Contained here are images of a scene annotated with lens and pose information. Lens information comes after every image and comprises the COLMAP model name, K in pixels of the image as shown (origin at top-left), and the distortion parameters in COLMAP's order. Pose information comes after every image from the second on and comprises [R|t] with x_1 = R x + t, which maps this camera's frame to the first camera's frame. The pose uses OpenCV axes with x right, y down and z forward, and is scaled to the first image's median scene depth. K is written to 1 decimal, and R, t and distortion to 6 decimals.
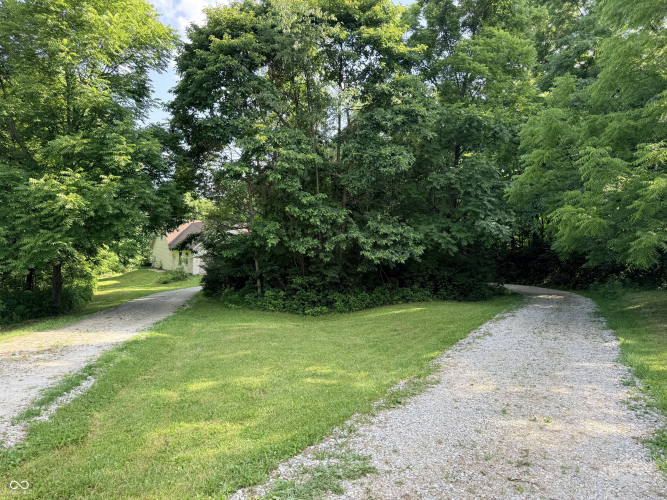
lens RADIAL K [[470.9, 0, 333.6], [0, 470.9, 252.5], [0, 0, 1]] dist [0.009754, -0.014115]
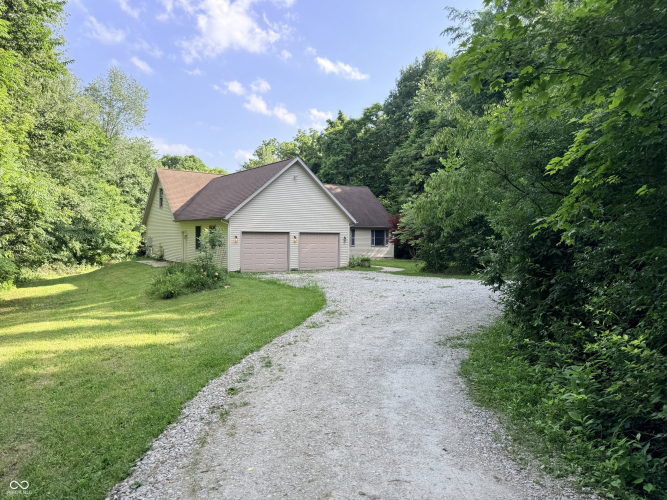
lens RADIAL K [[470.9, 0, 333.4], [0, 470.9, 249.0], [0, 0, 1]] dist [0.009754, -0.014115]
pose [[0.999952, -0.007116, -0.006663, -0.192531], [0.007223, 0.999844, 0.016118, 0.017913], [0.006547, -0.016166, 0.999848, 0.539010]]
